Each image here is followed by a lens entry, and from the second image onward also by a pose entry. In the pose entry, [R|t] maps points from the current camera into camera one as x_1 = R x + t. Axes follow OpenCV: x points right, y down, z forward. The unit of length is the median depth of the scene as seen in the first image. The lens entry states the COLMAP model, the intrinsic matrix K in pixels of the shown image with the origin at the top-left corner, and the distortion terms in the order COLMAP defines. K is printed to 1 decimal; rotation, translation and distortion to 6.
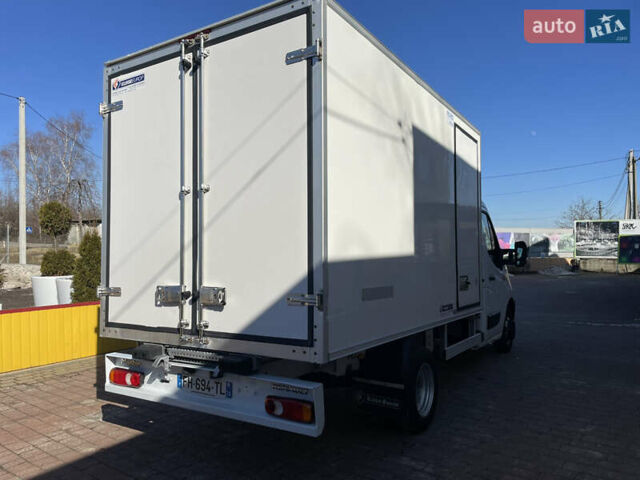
lens RADIAL K [[483.1, 0, 317.7], [0, 483.1, 235.7], [0, 0, 1]] dist [0.074914, -0.103849]
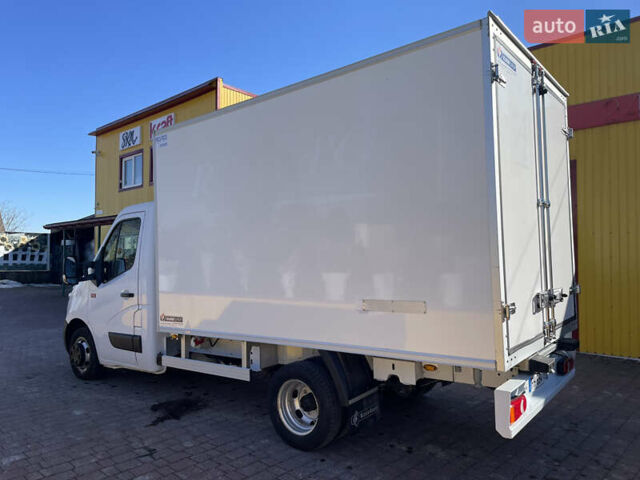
lens RADIAL K [[483.1, 0, 317.7], [0, 483.1, 235.7], [0, 0, 1]] dist [0.074914, -0.103849]
pose [[0.102246, 0.045491, 0.993718, -1.009064], [-0.020732, 0.998834, -0.043592, 0.028539], [-0.994543, -0.016144, 0.103070, 0.991238]]
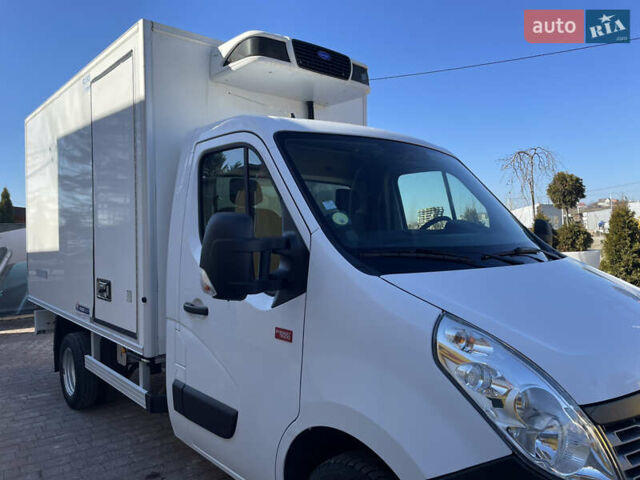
lens RADIAL K [[481.8, 0, 316.5], [0, 481.8, 232.7], [0, 0, 1]] dist [0.070032, -0.088144]
pose [[-0.281212, 0.008476, -0.959608, 0.979263], [0.061536, 0.998062, -0.009218, 0.041331], [0.957671, -0.061643, -0.281188, 1.632256]]
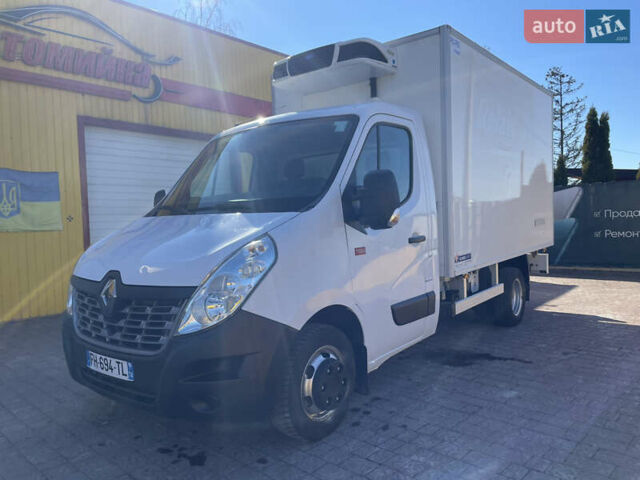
lens RADIAL K [[482.7, 0, 320.1], [0, 482.7, 234.6], [0, 0, 1]] dist [0.072157, -0.098891]
pose [[-0.994533, 0.032145, 0.099347, 0.198563], [0.031800, 0.999481, -0.005061, 0.120787], [-0.099458, -0.001874, -0.995040, 2.373382]]
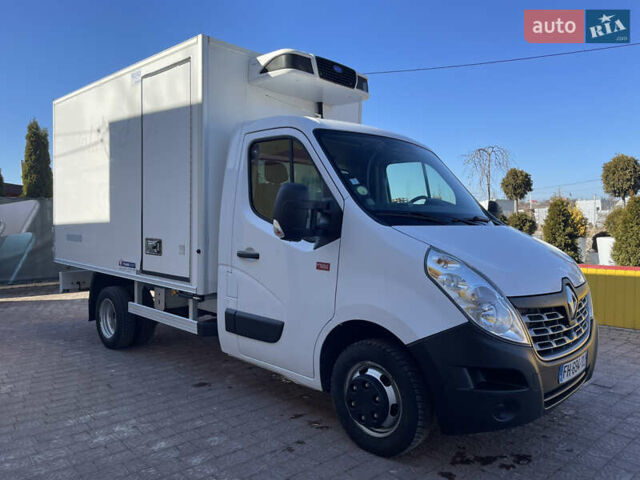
lens RADIAL K [[482.4, 0, 320.0], [0, 482.4, 240.0], [0, 0, 1]] dist [0.073461, -0.098841]
pose [[-0.199567, 0.037490, -0.979167, 1.215338], [0.032510, 0.998971, 0.031622, 0.071148], [0.979345, -0.025522, -0.200581, 1.603672]]
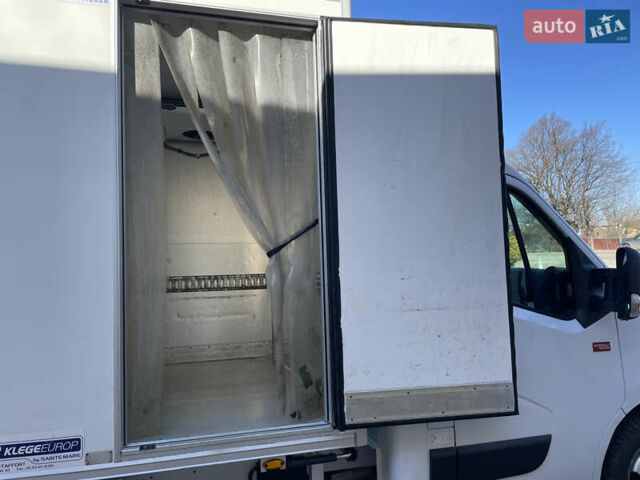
lens RADIAL K [[483.1, 0, 317.7], [0, 483.1, 235.7], [0, 0, 1]] dist [0.074914, -0.103849]
pose [[0.739724, -0.056505, -0.670534, 0.706678], [0.058902, 0.998081, -0.019127, -0.007485], [0.670328, -0.025347, 0.741632, 0.838534]]
